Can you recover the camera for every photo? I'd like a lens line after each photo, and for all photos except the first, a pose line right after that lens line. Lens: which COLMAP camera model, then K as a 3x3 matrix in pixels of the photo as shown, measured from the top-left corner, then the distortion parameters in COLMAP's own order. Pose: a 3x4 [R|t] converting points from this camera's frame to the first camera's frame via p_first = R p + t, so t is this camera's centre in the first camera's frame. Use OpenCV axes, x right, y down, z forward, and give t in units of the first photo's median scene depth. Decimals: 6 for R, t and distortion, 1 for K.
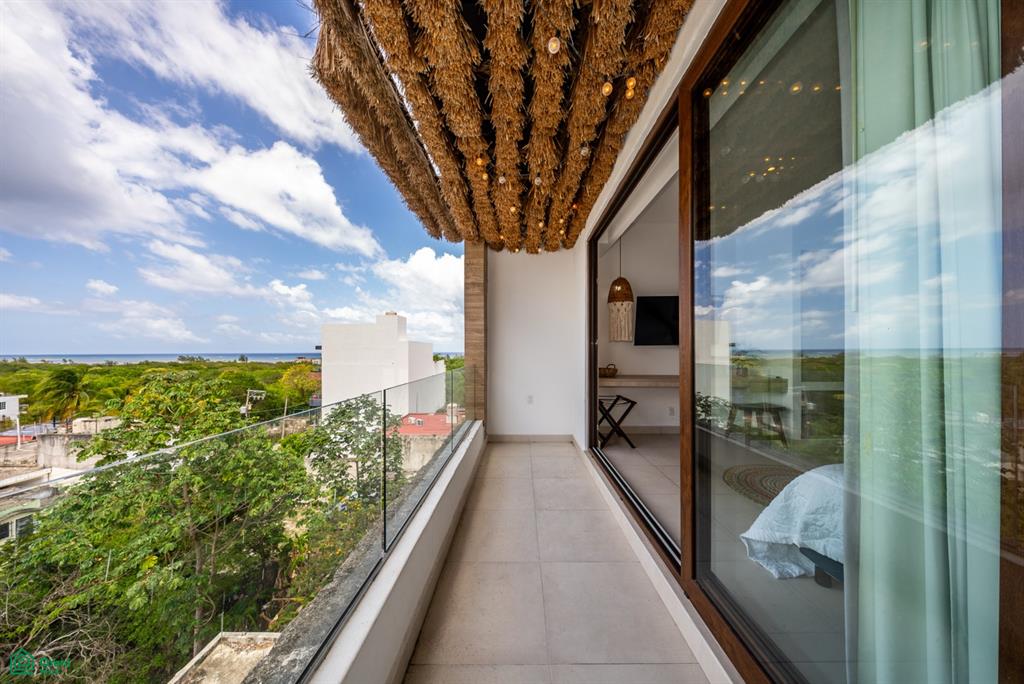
lens RADIAL K [[301.6, 0, 521.8], [0, 301.6, 346.1], [0, 0, 1]] dist [0.006942, -0.000711]
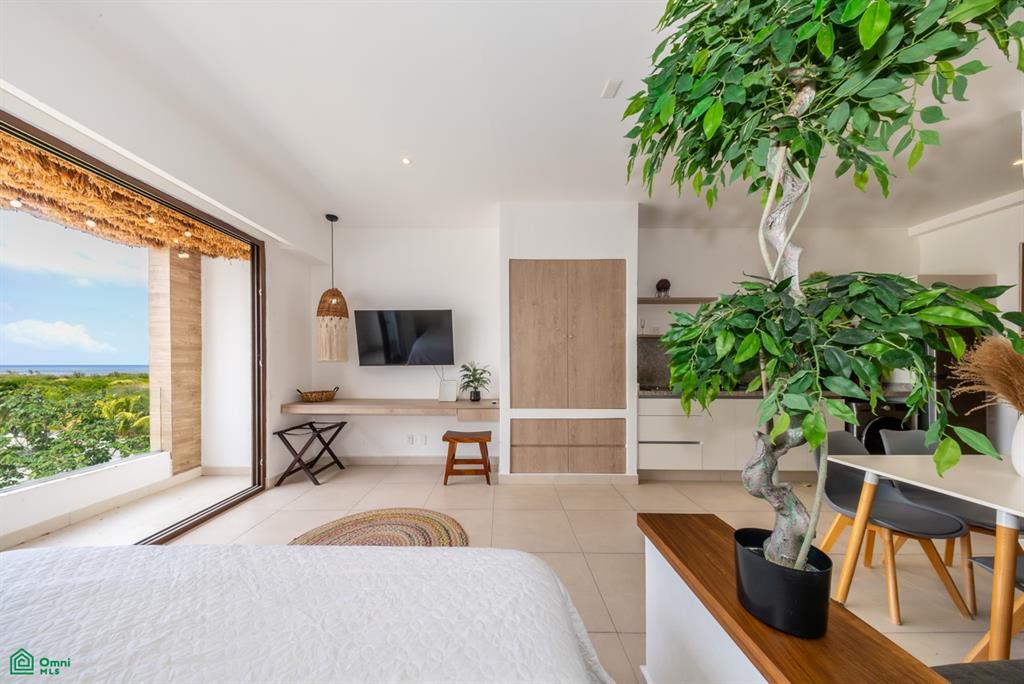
lens RADIAL K [[319.1, 0, 502.6], [0, 319.1, 366.4], [0, 0, 1]] dist [0.005132, -0.002123]
pose [[0.999965, 0.008161, -0.001649, 0.815924], [-0.008127, 0.999769, 0.019912, -0.023472], [0.001811, -0.019898, 0.999800, 0.065039]]
